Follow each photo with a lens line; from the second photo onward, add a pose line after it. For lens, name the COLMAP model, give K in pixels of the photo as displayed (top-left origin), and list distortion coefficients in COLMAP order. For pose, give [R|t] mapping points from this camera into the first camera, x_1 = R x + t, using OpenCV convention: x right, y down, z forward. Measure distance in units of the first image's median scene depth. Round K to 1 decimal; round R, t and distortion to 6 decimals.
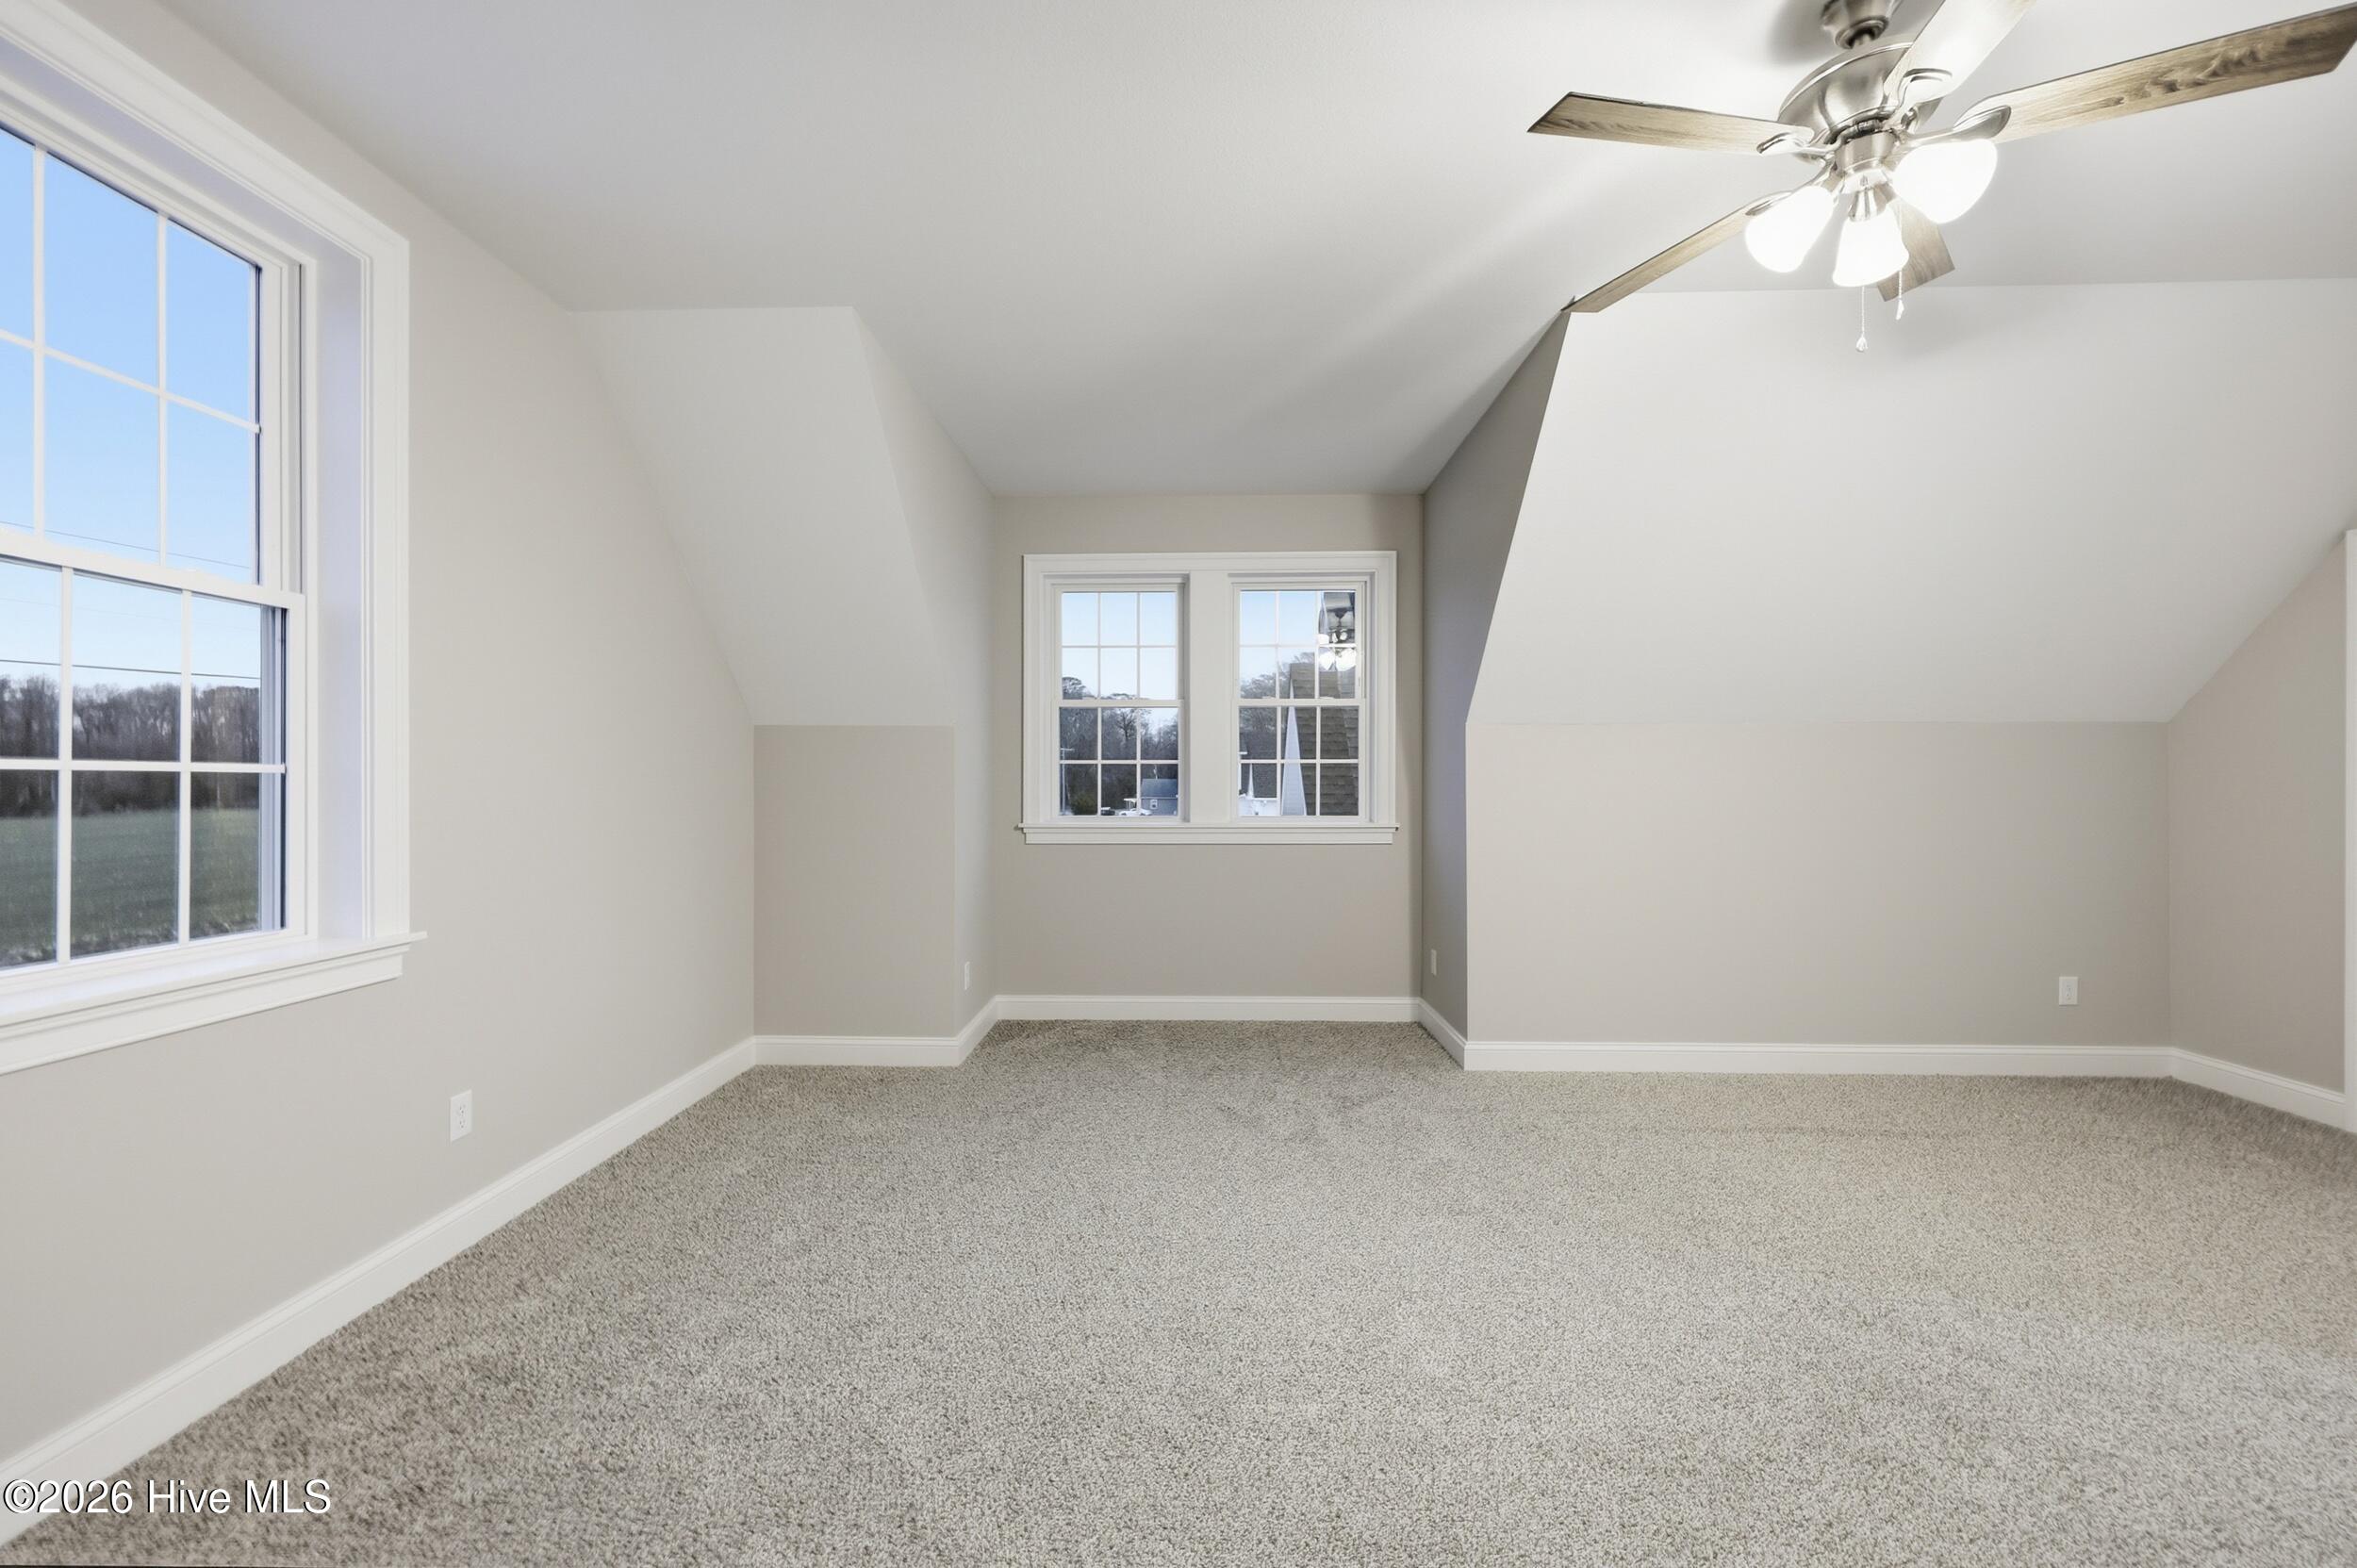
lens RADIAL K [[955.3, 0, 1176.9], [0, 955.3, 773.8], [0, 0, 1]] dist [-0.000796, 0.000544]
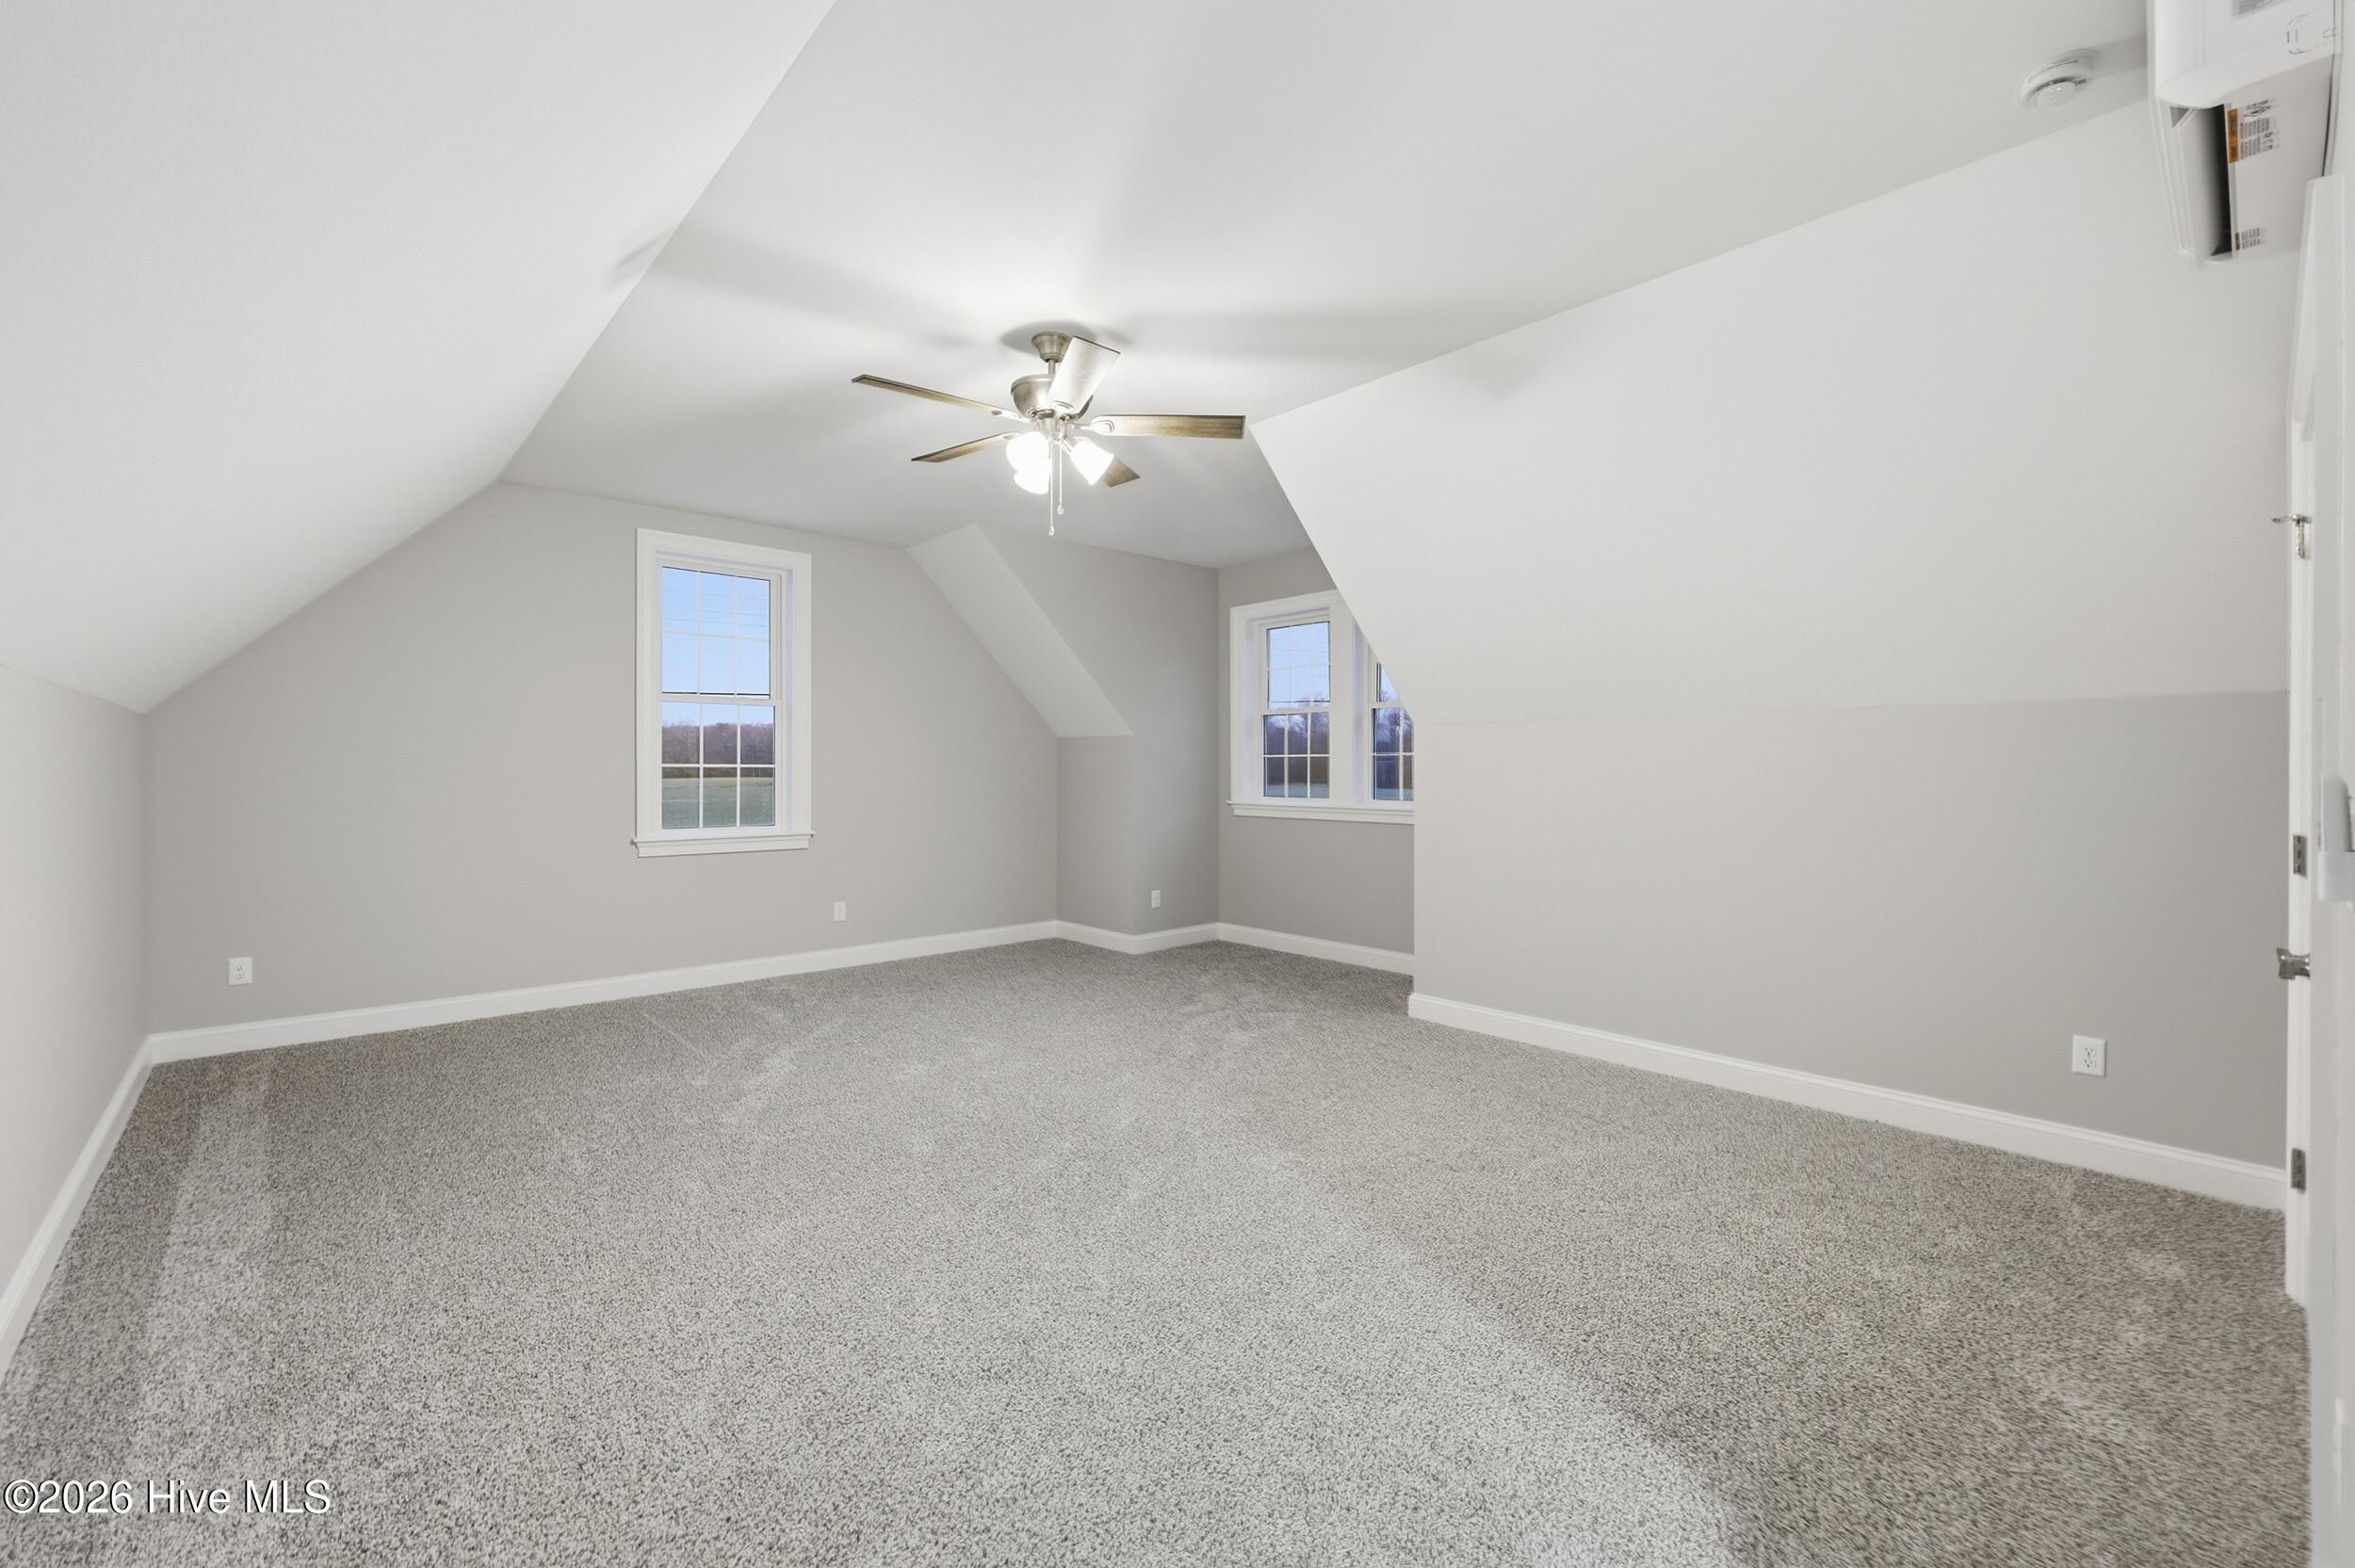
lens RADIAL K [[954.3, 0, 1175.9], [0, 954.3, 773.8], [0, 0, 1]] dist [-0.000796, 0.000544]
pose [[0.695680, 0.006528, -0.718322, 0.971600], [0.003439, 0.999917, 0.012417, -0.006267], [0.718343, -0.011108, 0.695600, -0.033120]]
